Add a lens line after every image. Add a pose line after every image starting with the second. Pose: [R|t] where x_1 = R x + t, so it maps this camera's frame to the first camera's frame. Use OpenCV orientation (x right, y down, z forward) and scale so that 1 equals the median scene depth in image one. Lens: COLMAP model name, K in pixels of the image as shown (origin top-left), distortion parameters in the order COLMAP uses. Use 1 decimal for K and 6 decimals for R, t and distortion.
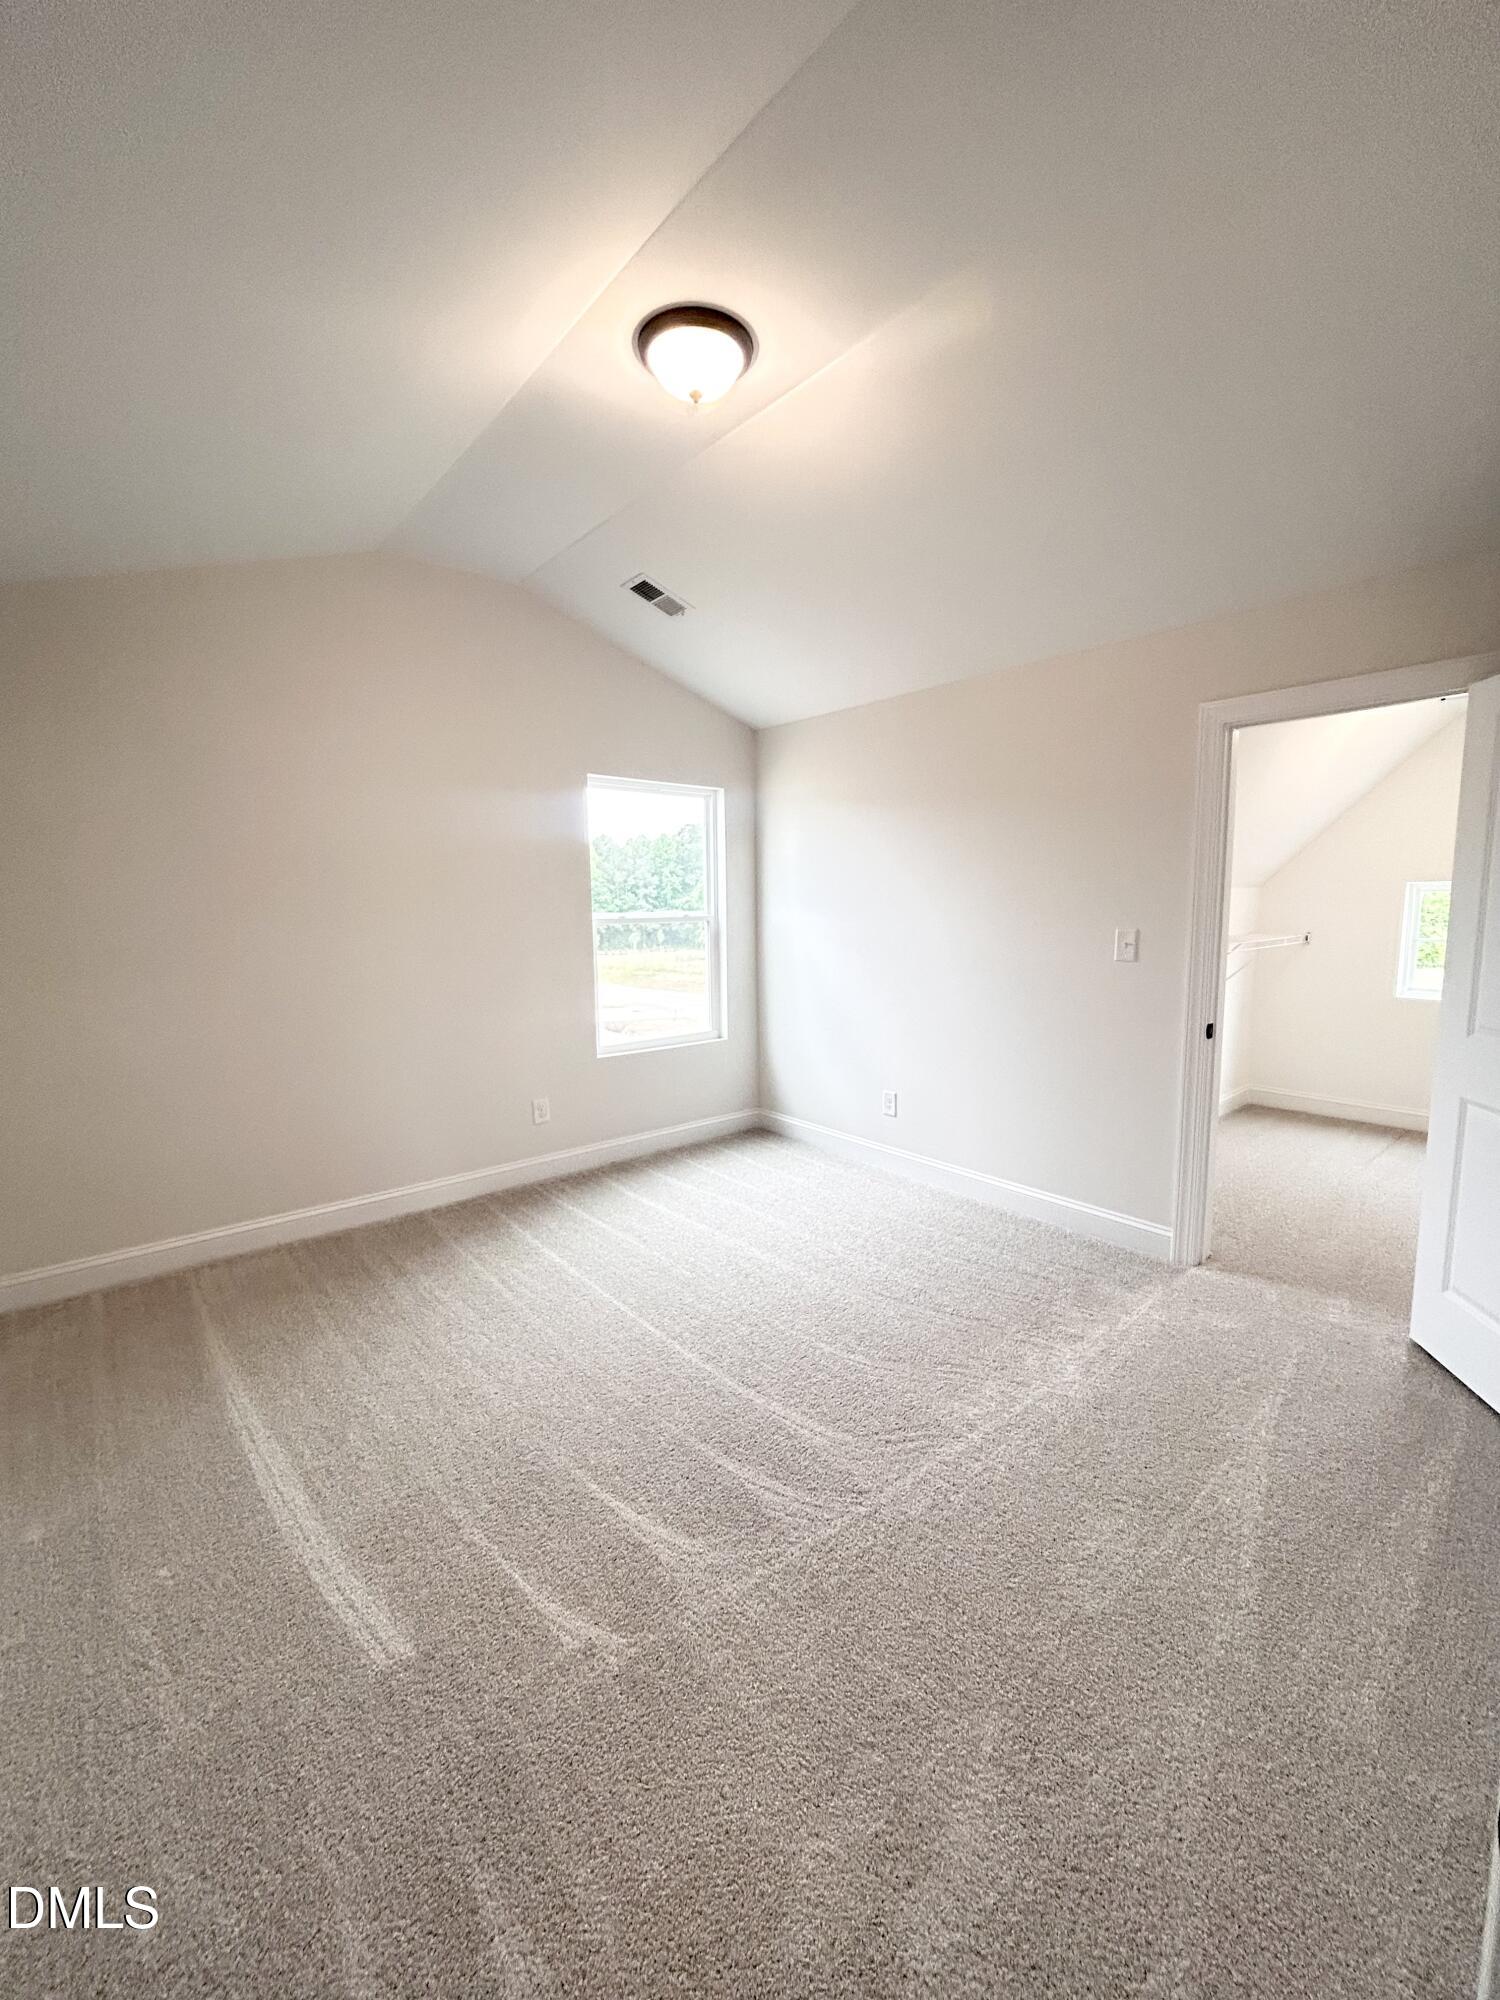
lens RADIAL K [[814.5, 0, 747.5], [0, 814.5, 1003.7], [0, 0, 1]] dist [0.000294, 0.000130]
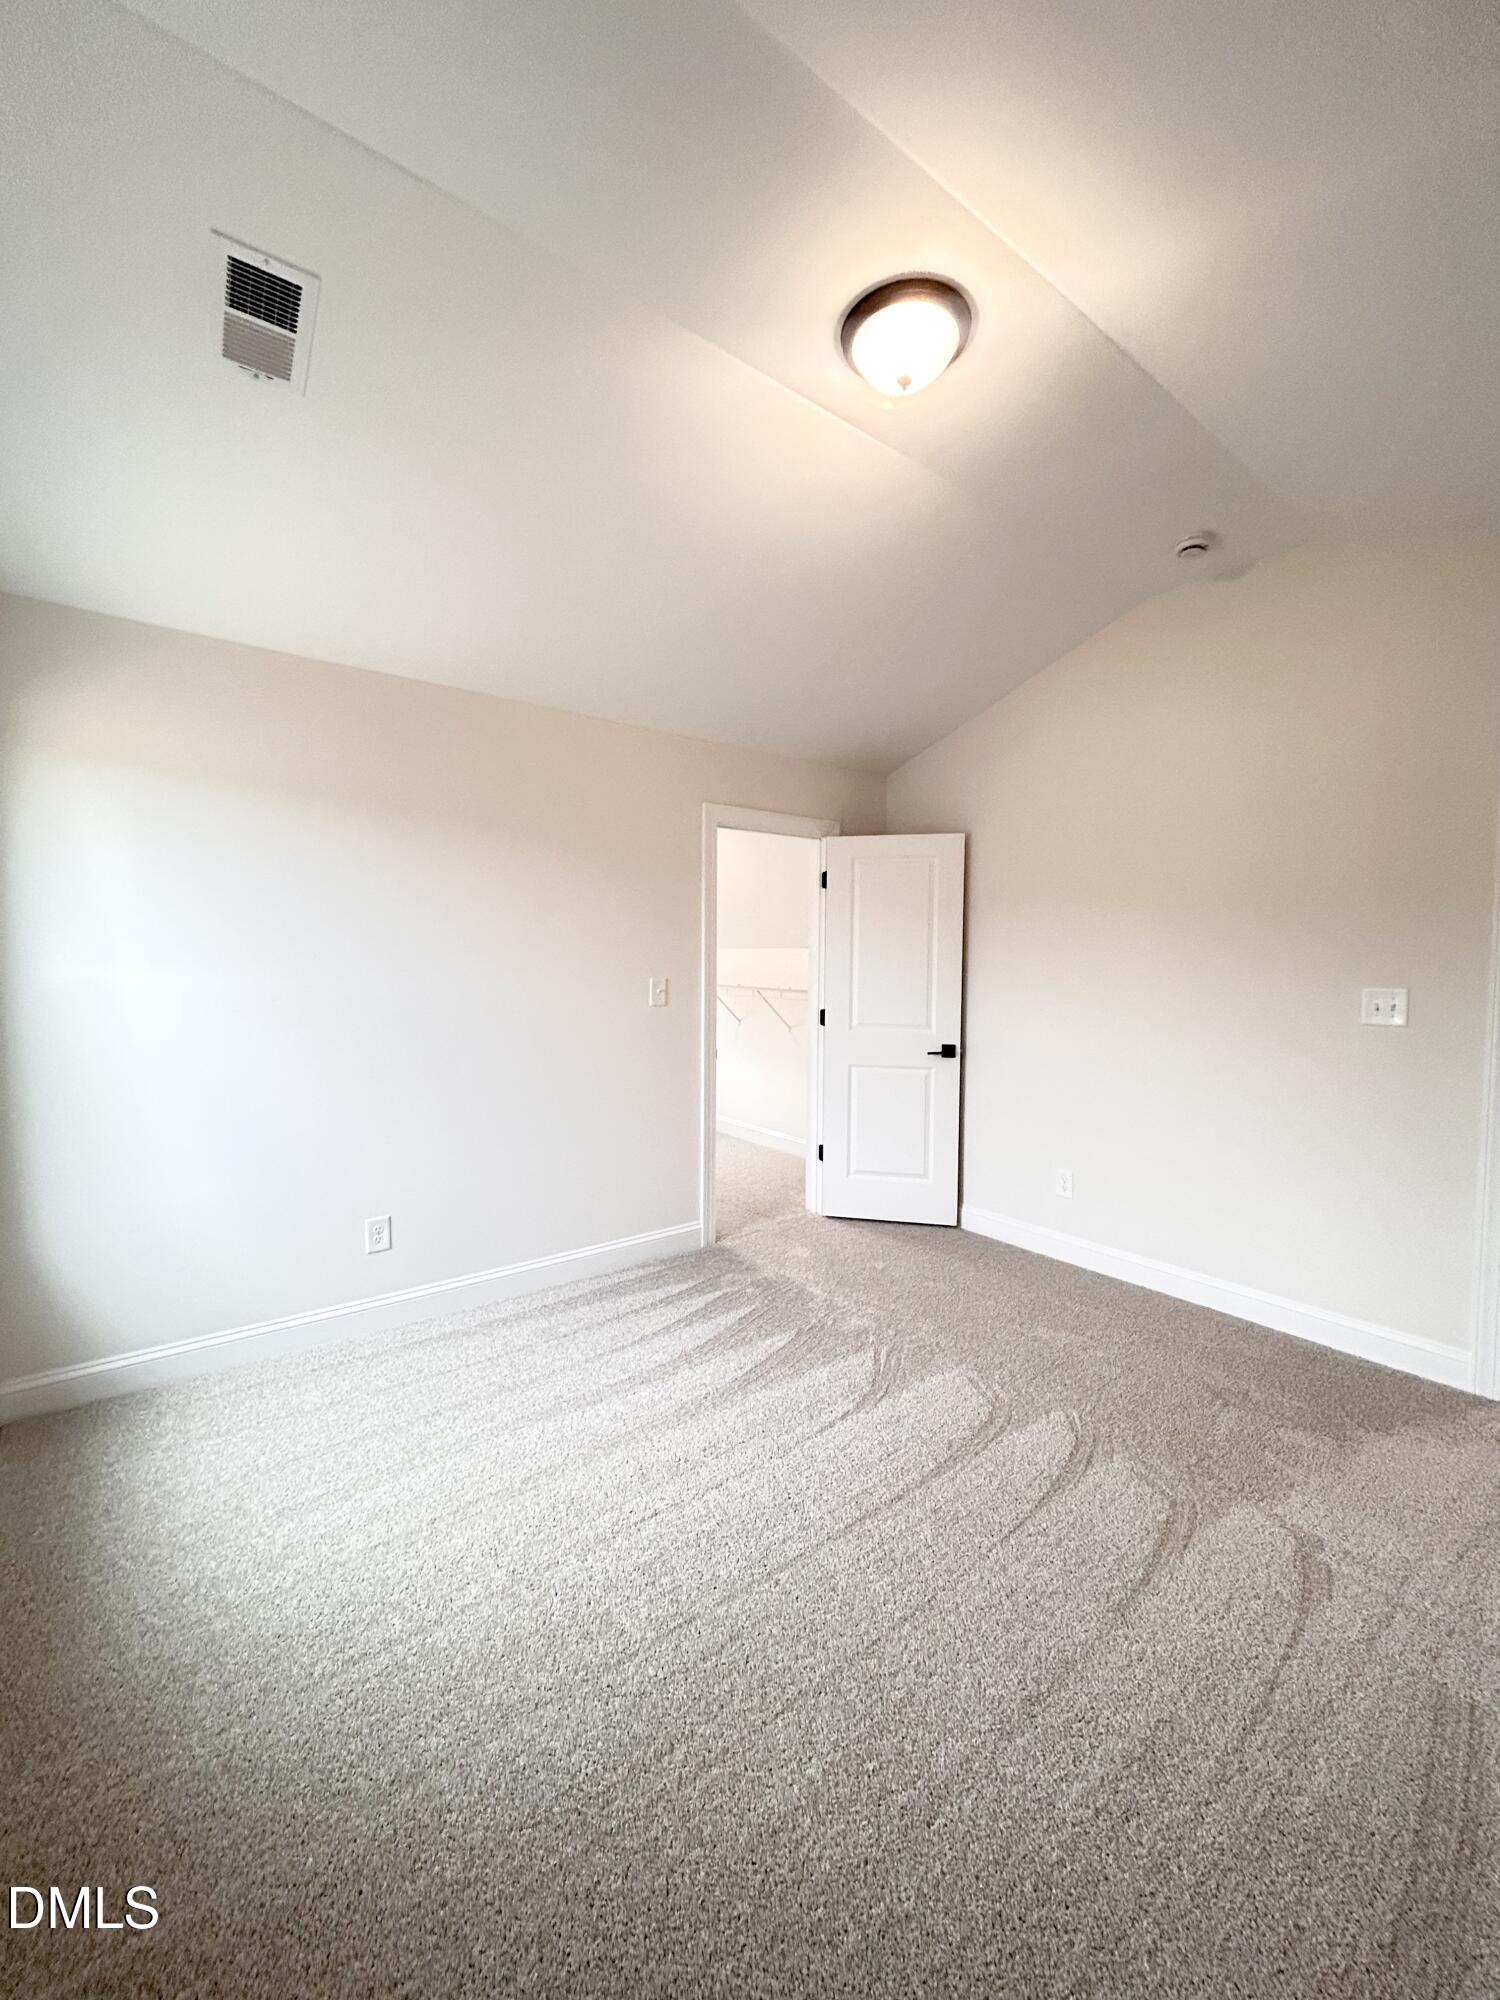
lens RADIAL K [[814.5, 0, 739.5], [0, 814.5, 1002.2], [0, 0, 1]] dist [0.000294, 0.000130]
pose [[0.047004, -0.048228, 0.997730, -0.619354], [0.122216, 0.991607, 0.042175, -0.084886], [-0.991390, 0.119956, 0.052504, 0.764307]]
